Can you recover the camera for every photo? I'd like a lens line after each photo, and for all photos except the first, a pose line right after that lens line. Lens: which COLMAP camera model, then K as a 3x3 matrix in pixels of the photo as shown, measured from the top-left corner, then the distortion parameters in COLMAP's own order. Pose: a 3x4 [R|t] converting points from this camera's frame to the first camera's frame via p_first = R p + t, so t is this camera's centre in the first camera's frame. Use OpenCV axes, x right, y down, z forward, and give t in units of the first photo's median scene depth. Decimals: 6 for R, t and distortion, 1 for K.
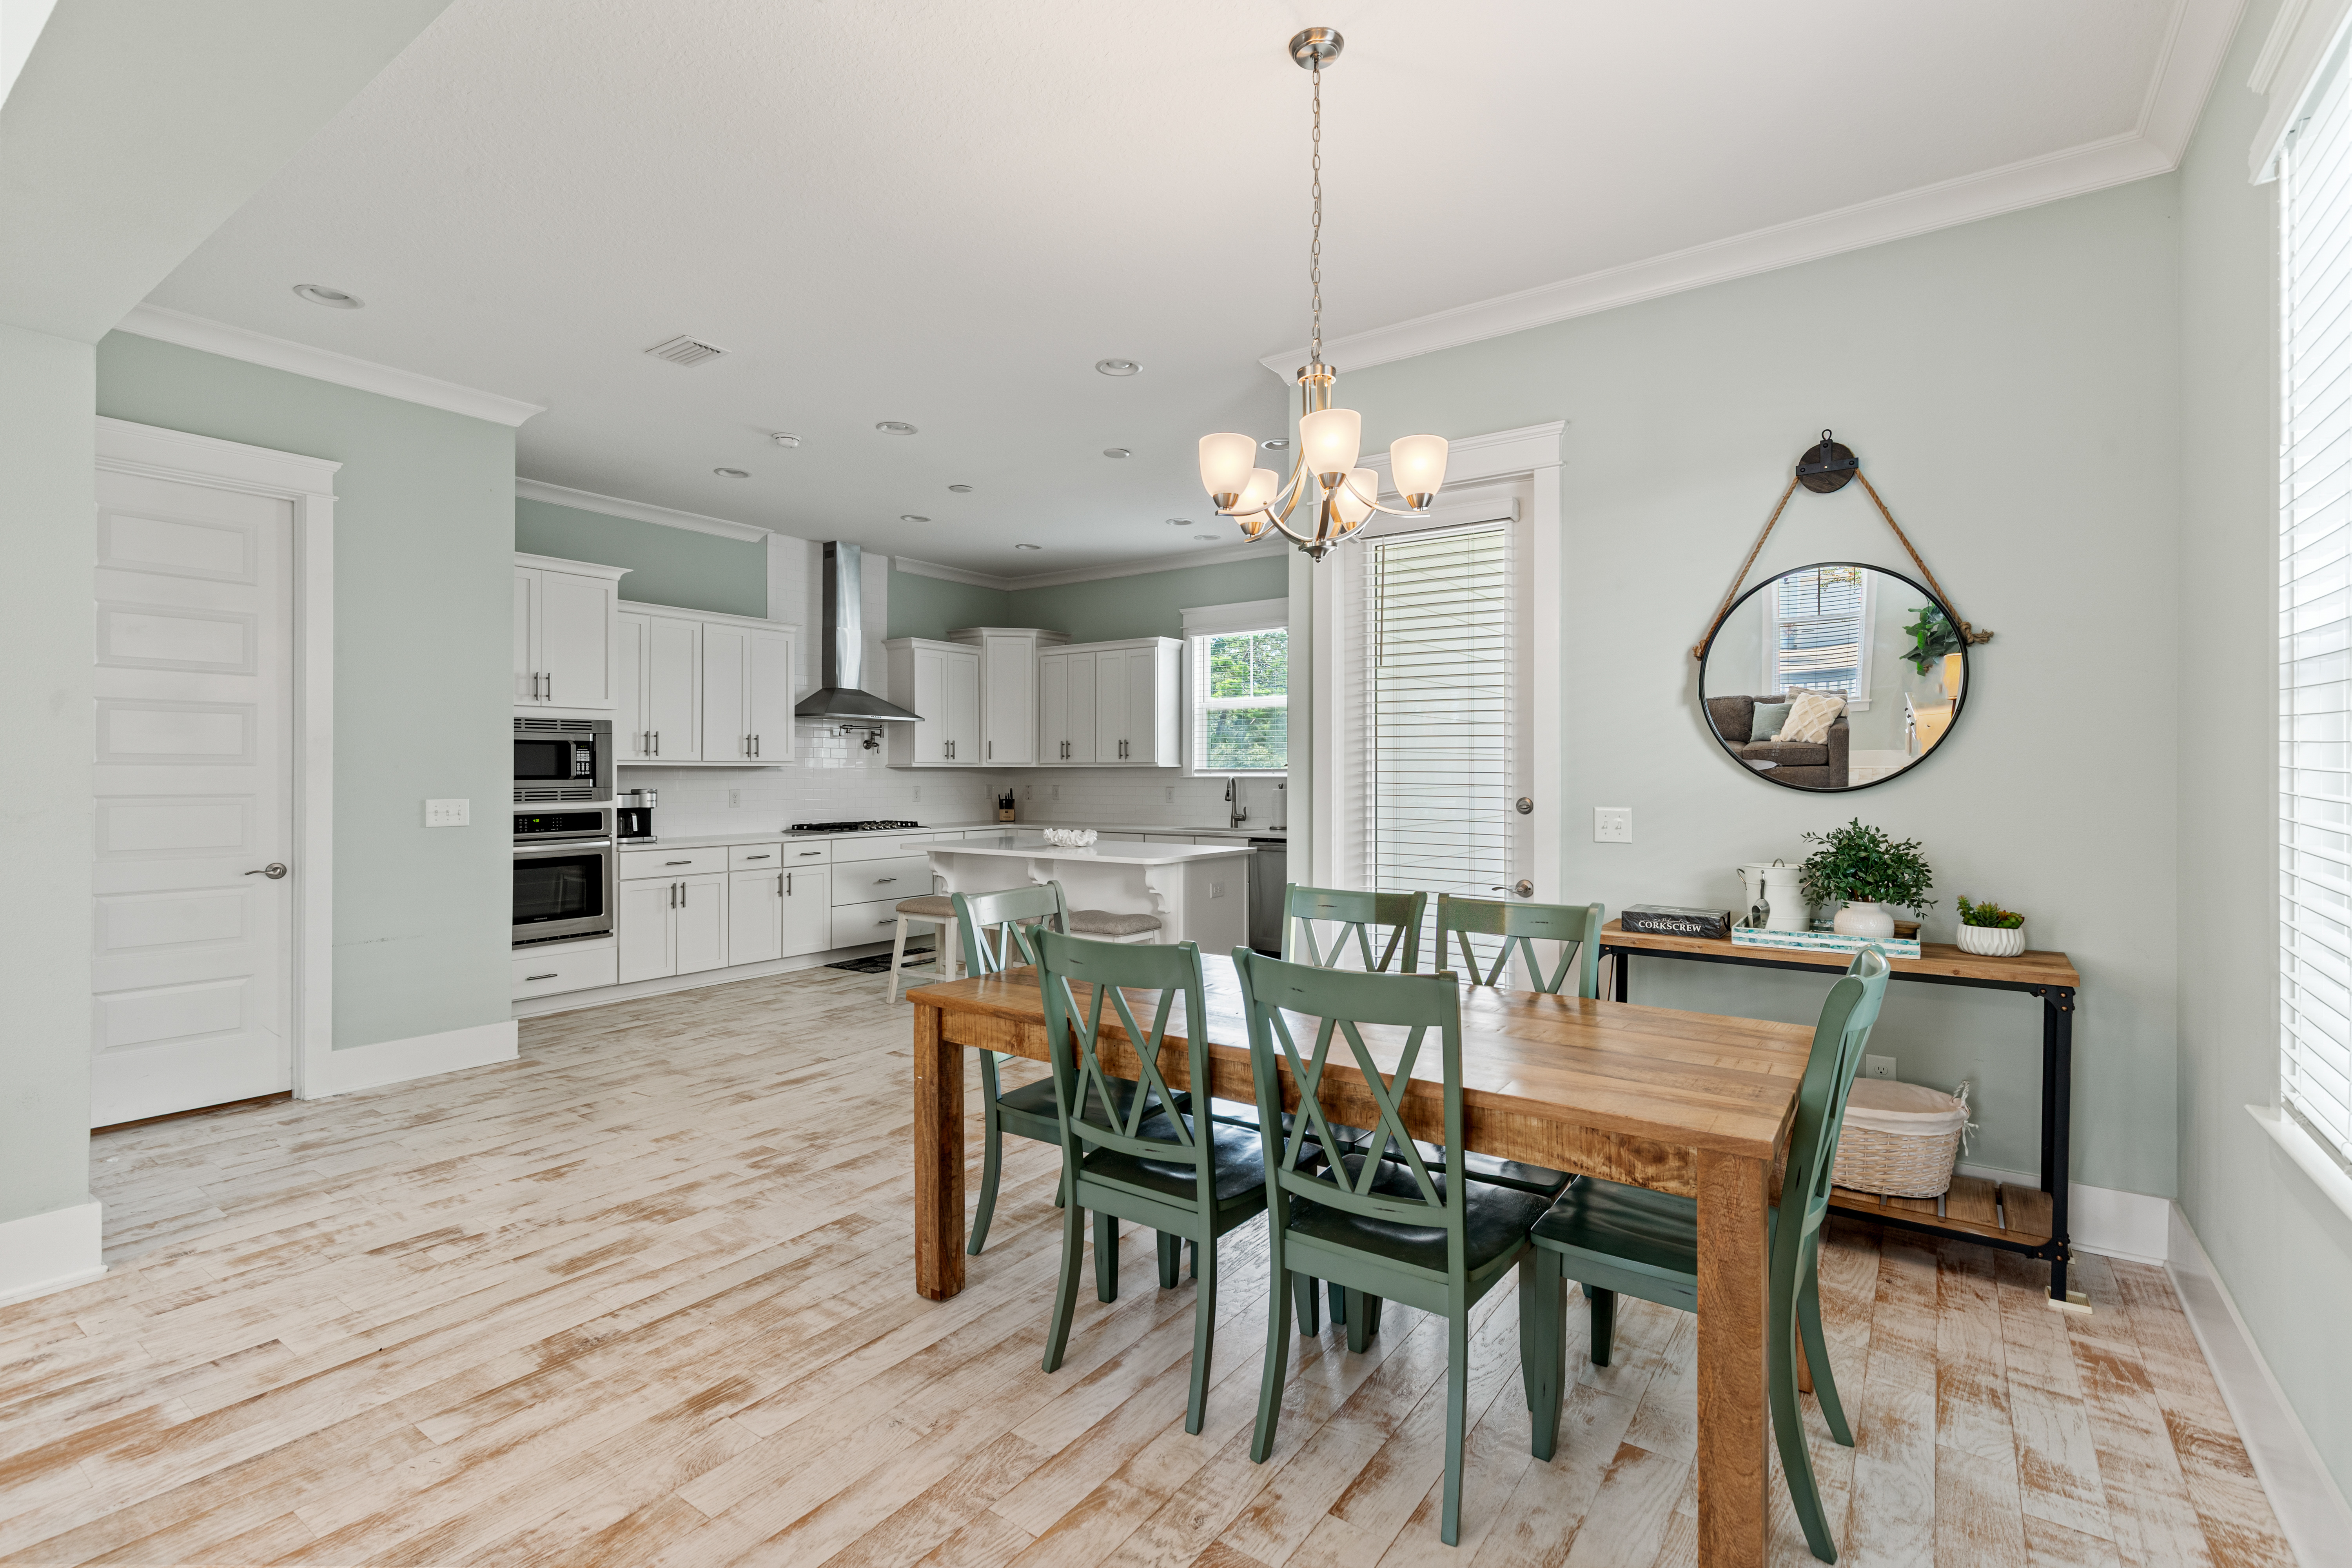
lens RADIAL K [[1069.4, 0, 1183.9], [0, 1069.4, 775.7], [0, 0, 1]] dist [0.008863, -0.000639]
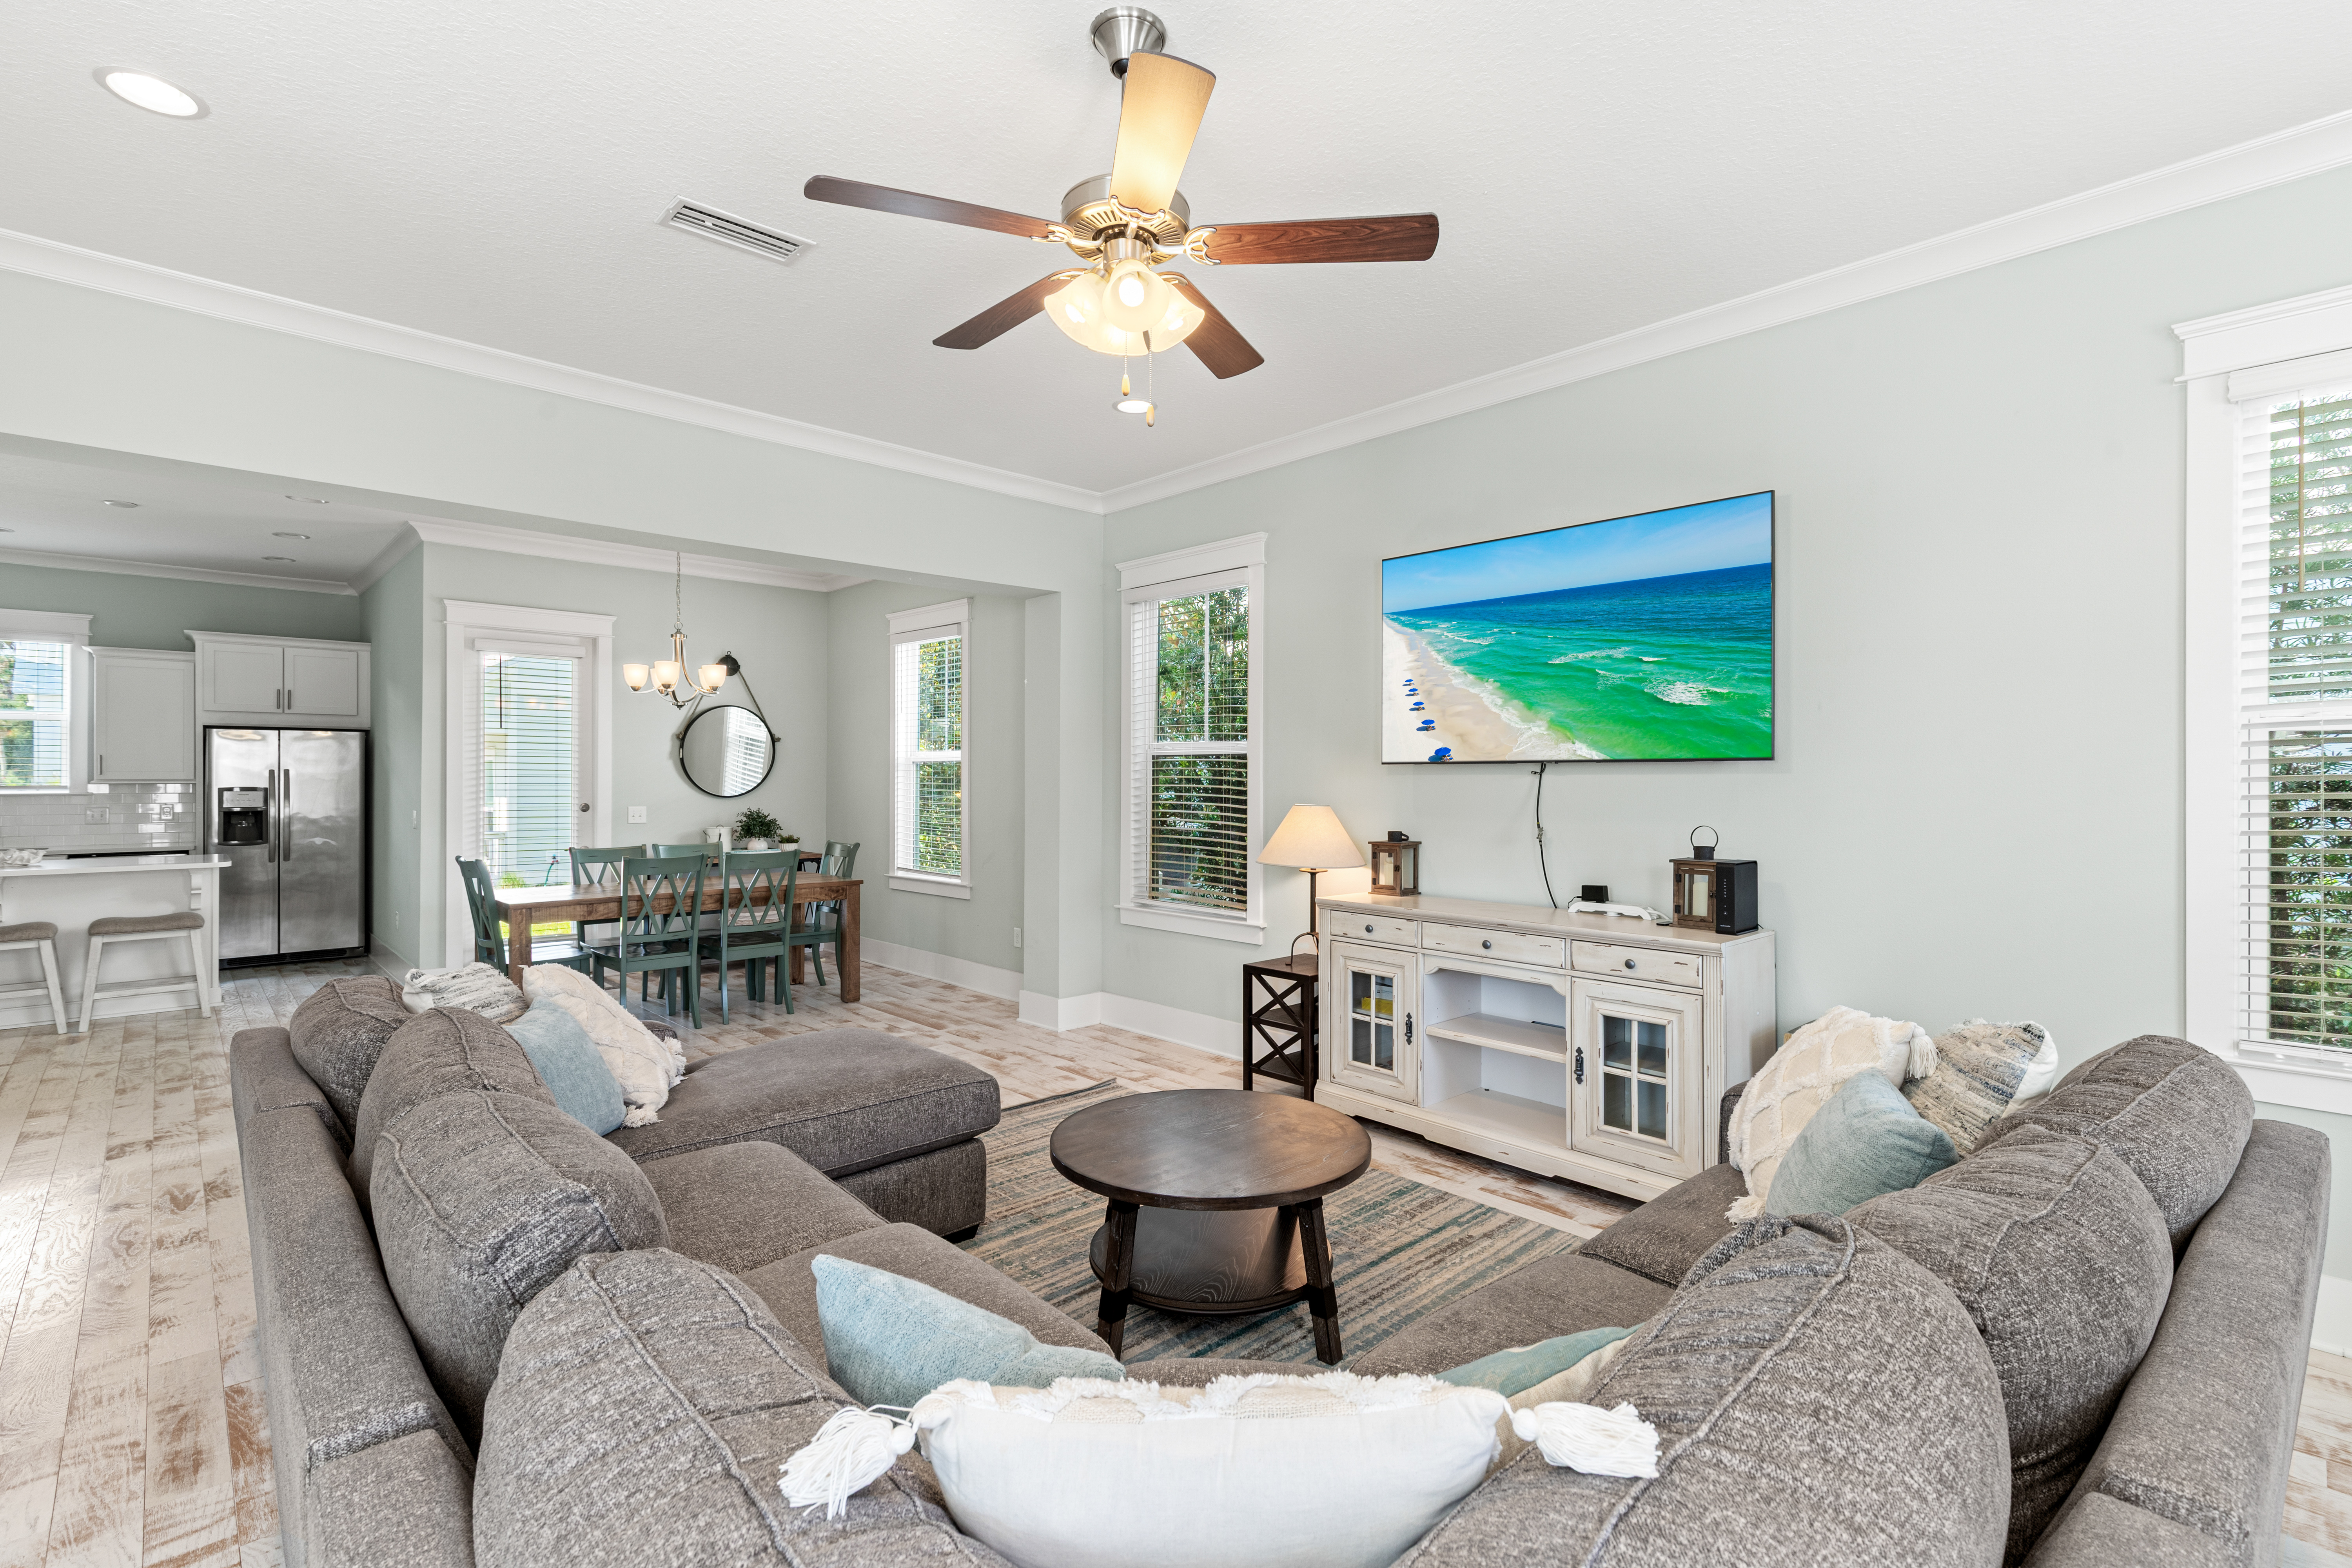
lens RADIAL K [[1069.4, 0, 1183.9], [0, 1069.4, 775.7], [0, 0, 1]] dist [0.008863, -0.000639]
pose [[0.195329, 0.002483, 0.980735, -0.760089], [0.001412, 0.999995, -0.002813, -0.012414], [-0.980737, 0.001934, 0.195325, -0.238439]]
